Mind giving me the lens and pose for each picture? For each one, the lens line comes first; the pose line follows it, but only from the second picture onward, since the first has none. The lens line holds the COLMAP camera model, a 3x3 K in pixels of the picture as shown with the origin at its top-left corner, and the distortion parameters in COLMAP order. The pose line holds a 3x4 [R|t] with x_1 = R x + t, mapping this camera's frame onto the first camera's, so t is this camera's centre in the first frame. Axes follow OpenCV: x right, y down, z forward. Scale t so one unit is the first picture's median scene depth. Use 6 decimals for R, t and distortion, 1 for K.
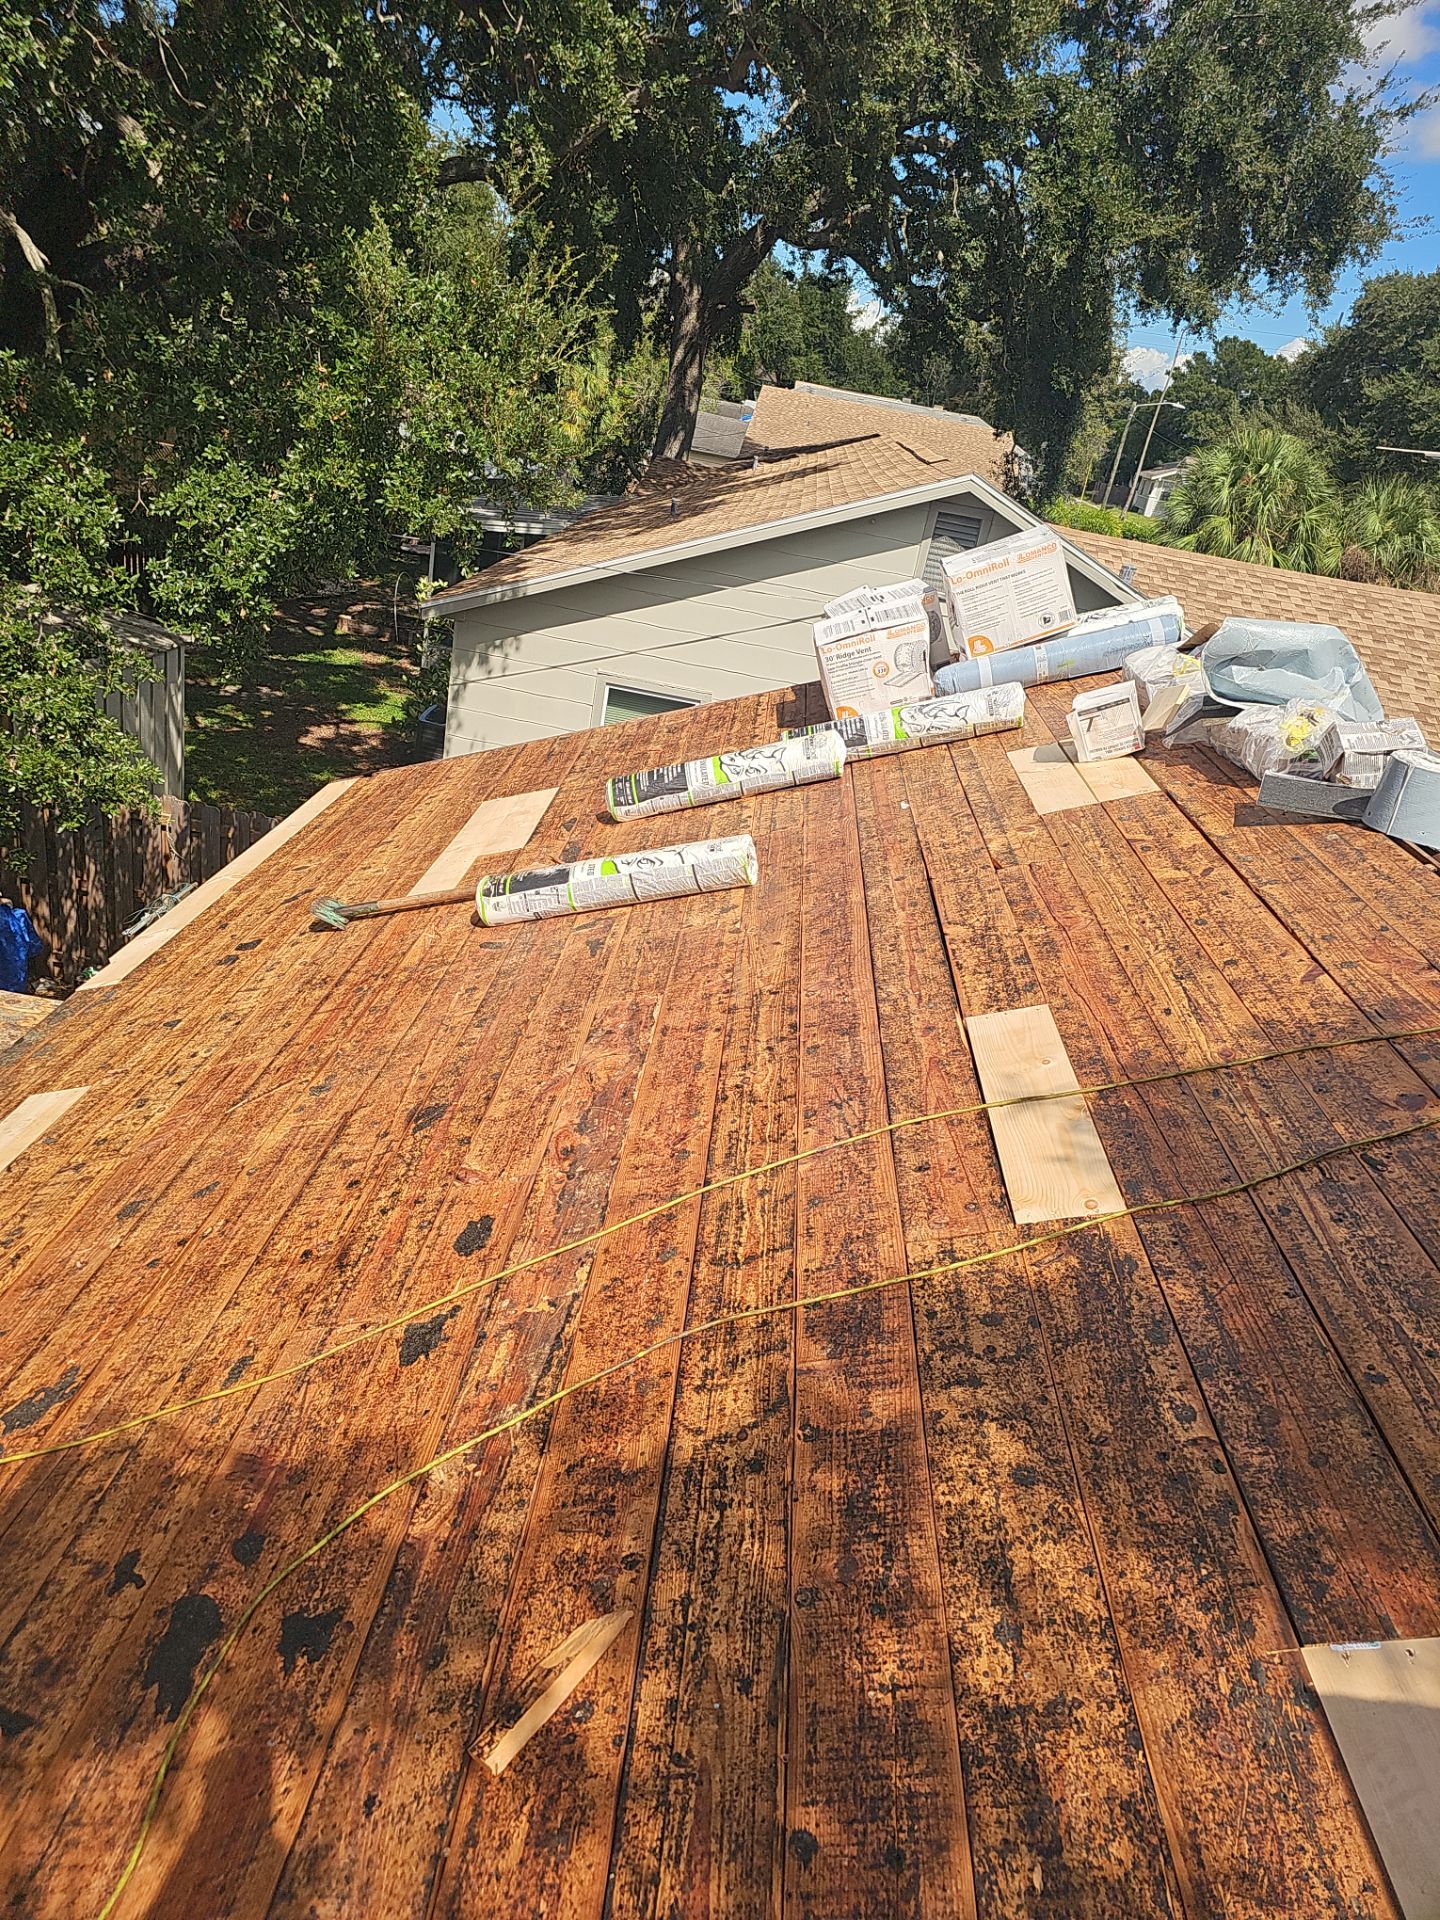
lens RADIAL K [[1259.6, 0, 693.8], [0, 1259.6, 994.4], [0, 0, 1]] dist [0.049430, -0.059281]
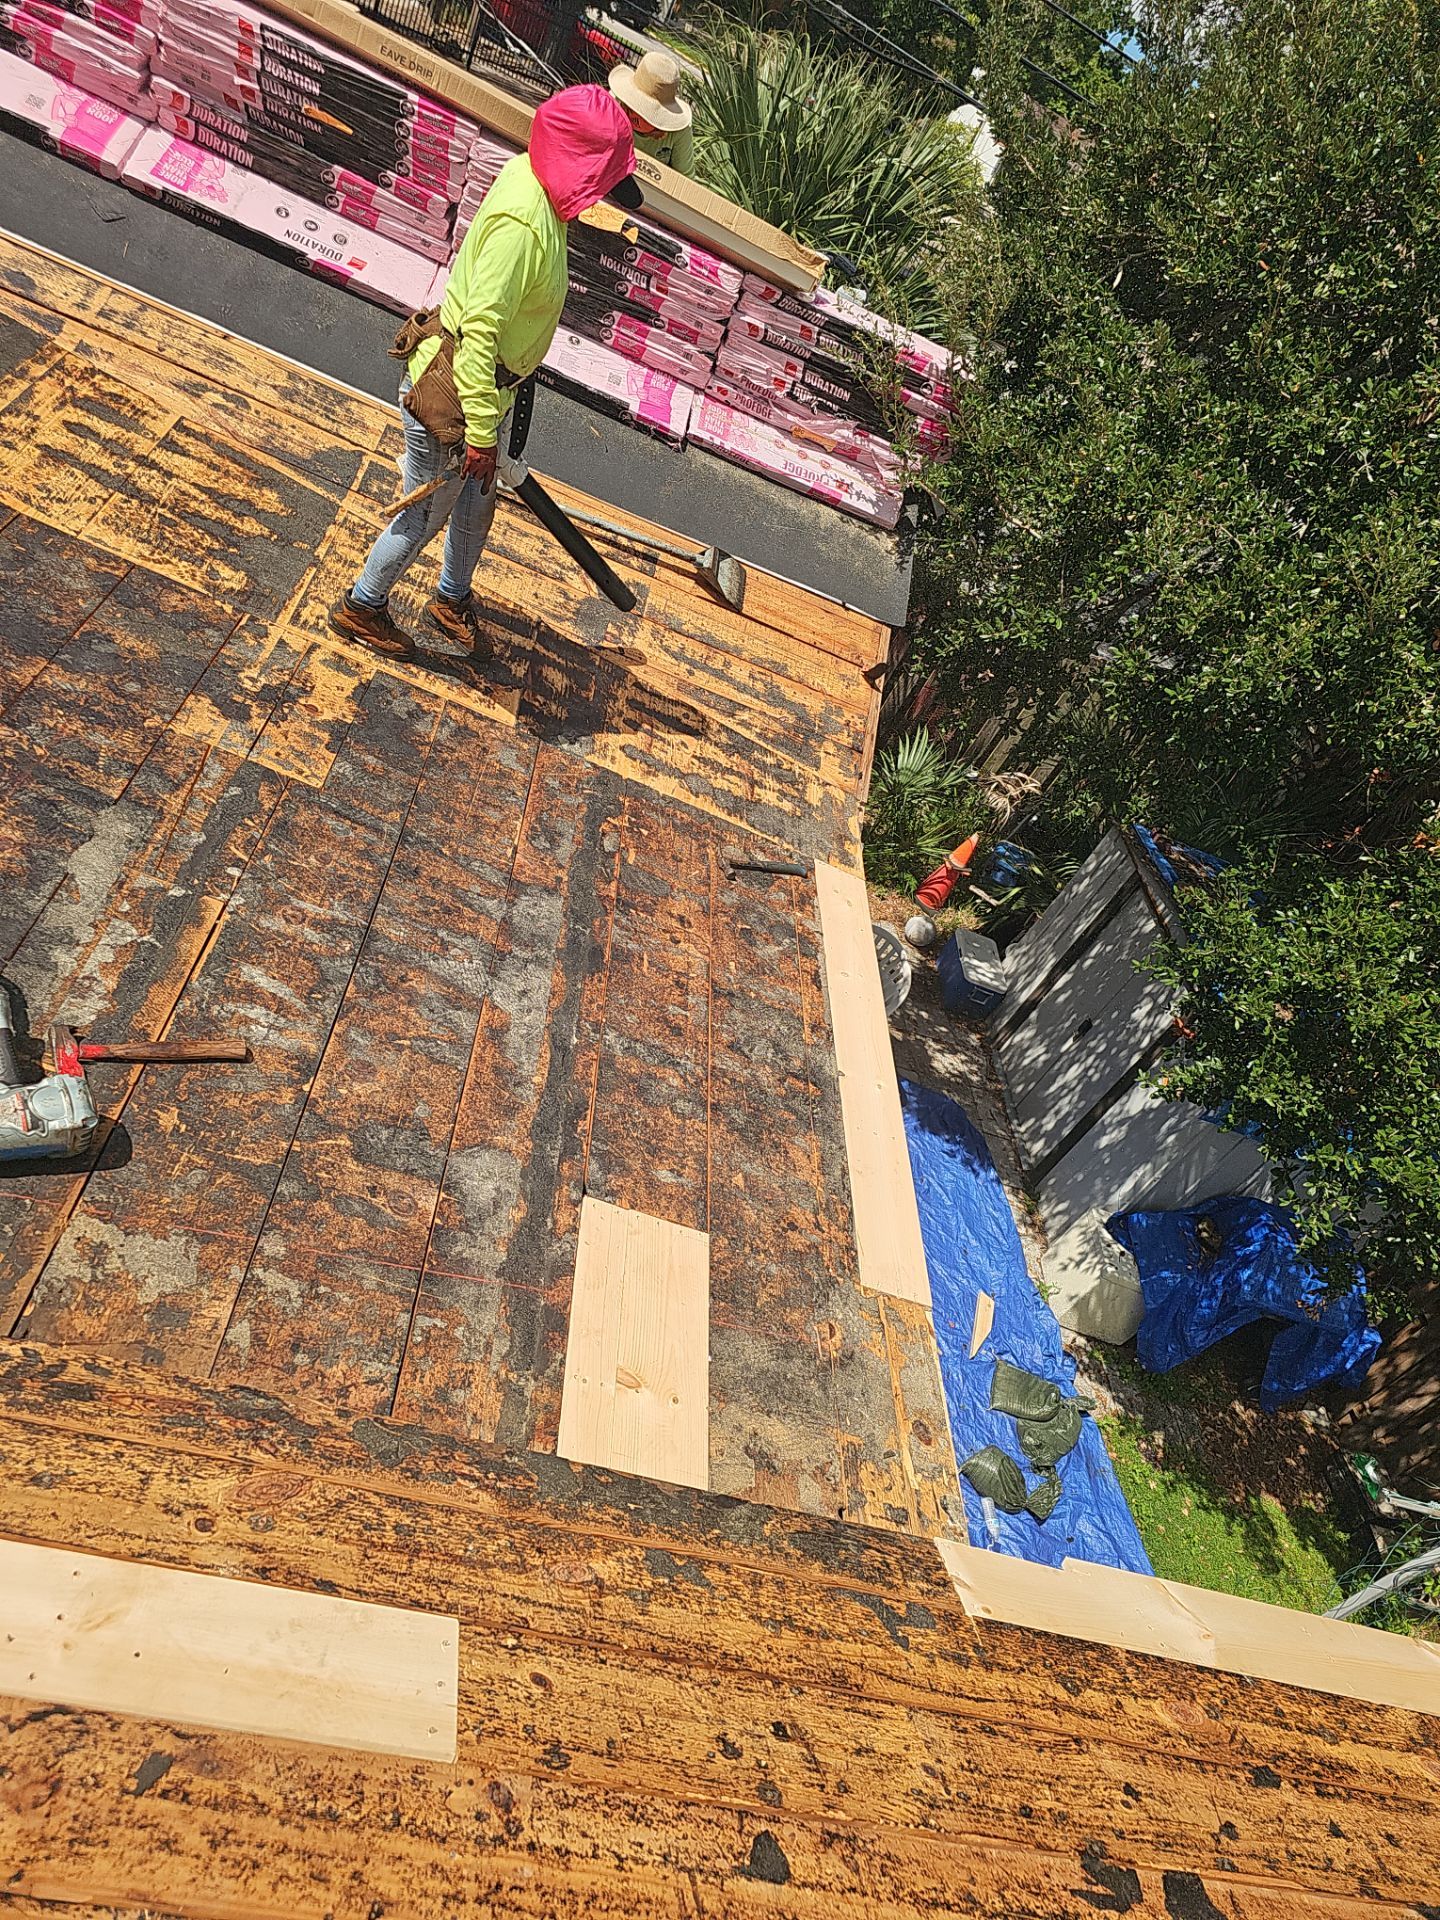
lens RADIAL K [[1248.1, 0, 720.0], [0, 1248.1, 960.0], [0, 0, 1]] dist [0.041582, -0.029073]
pose [[0.147130, 0.523790, -0.839045, -0.242831], [-0.752363, 0.609942, 0.248839, -0.249841], [0.642108, 0.594654, 0.483821, 0.742546]]
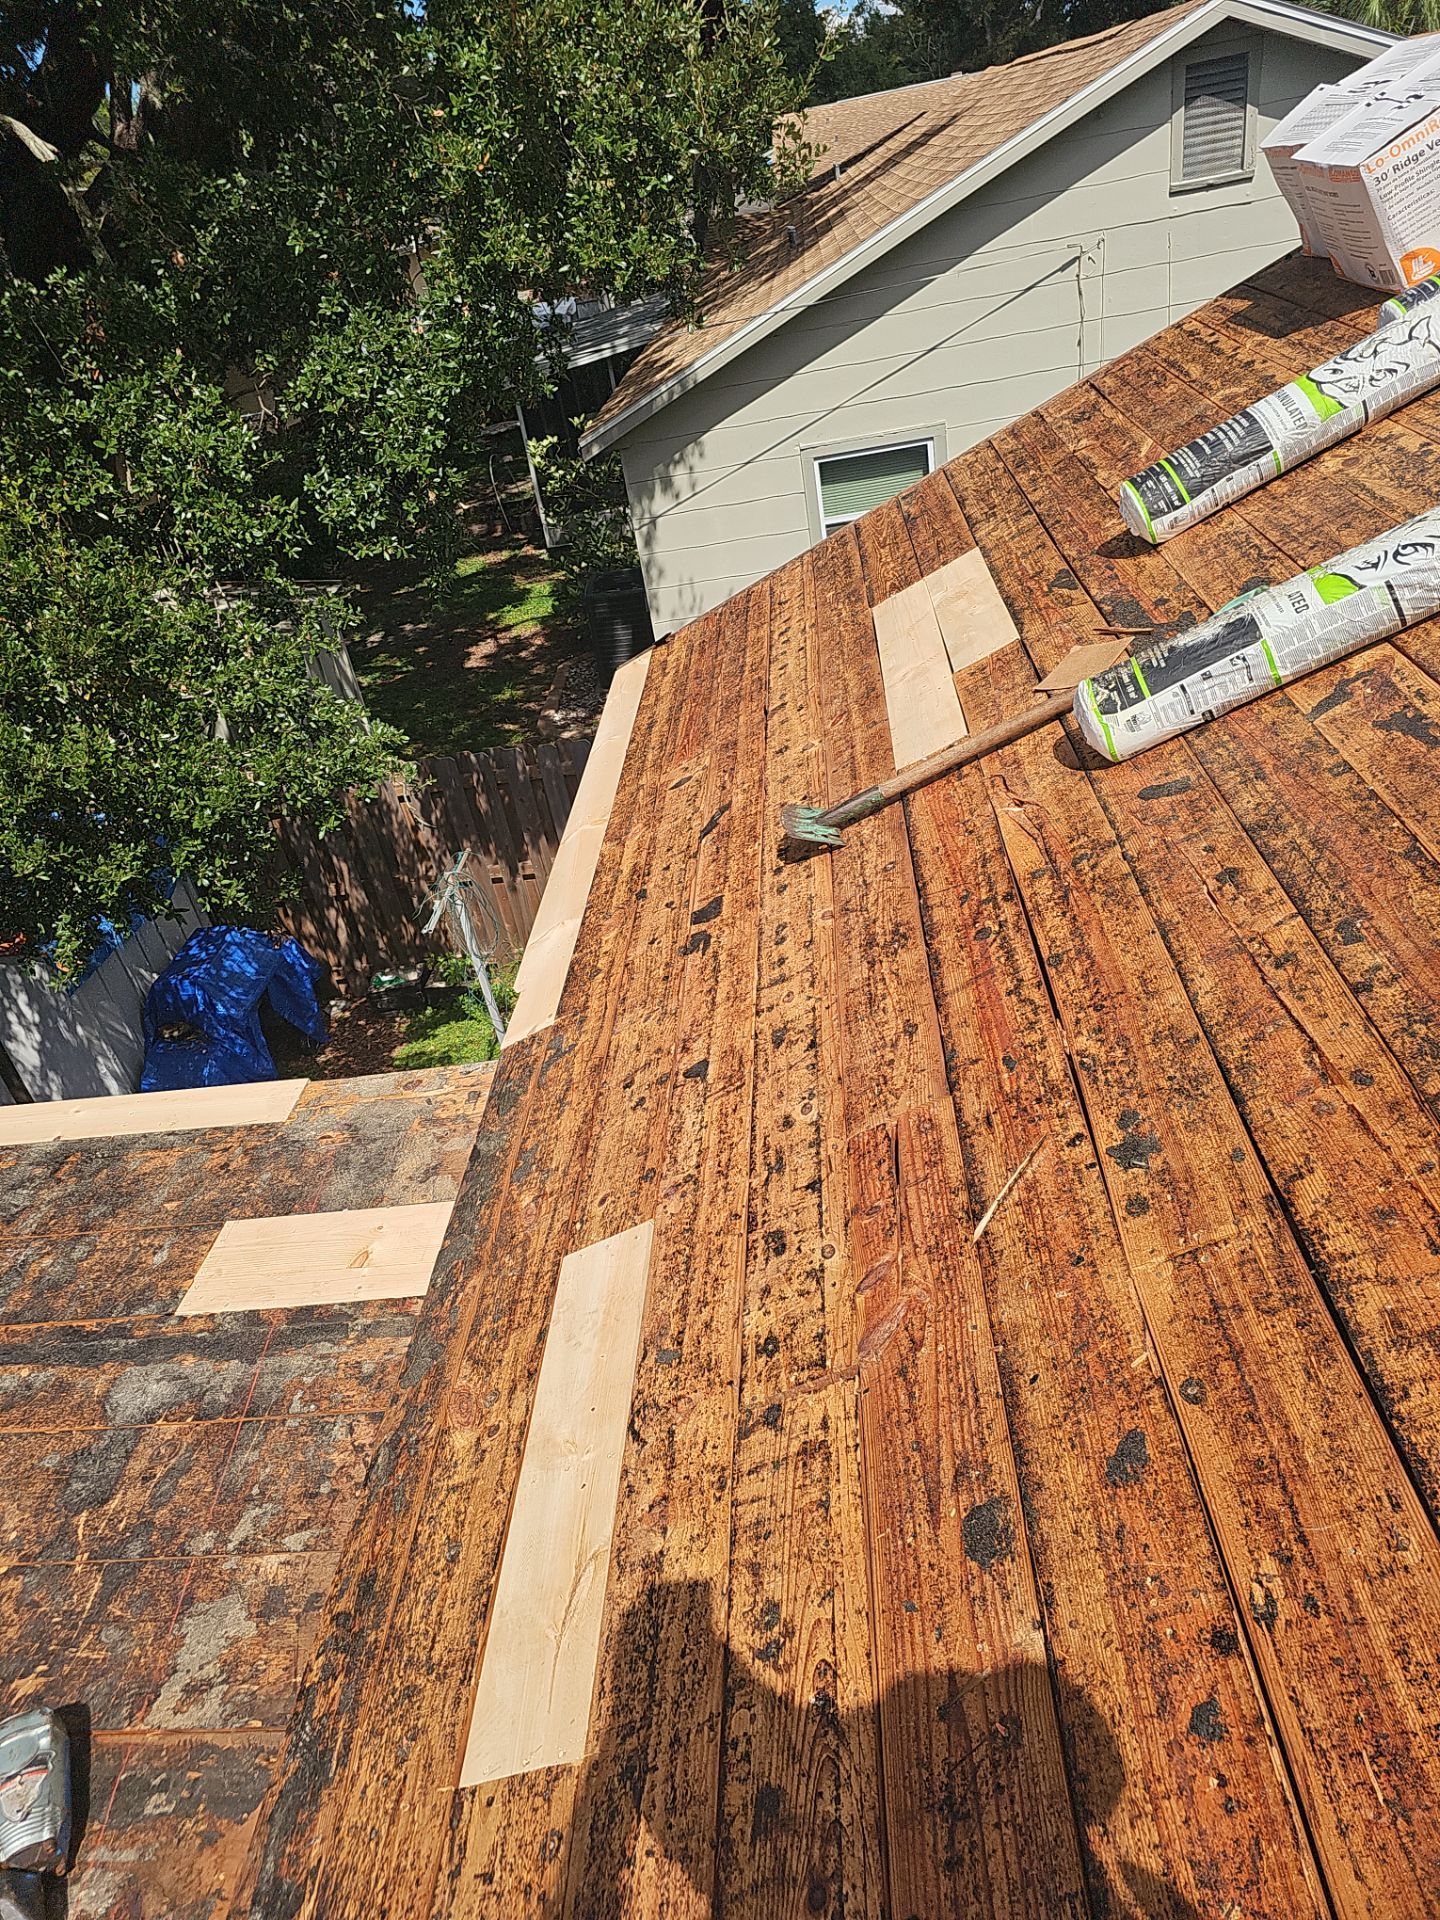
lens RADIAL K [[1259.6, 0, 693.8], [0, 1259.6, 994.4], [0, 0, 1]] dist [0.049430, -0.059281]
pose [[0.941342, -0.289004, -0.174218, -0.303312], [0.309143, 0.945547, 0.101838, -0.079834], [0.135300, -0.149723, 0.979427, 0.407321]]
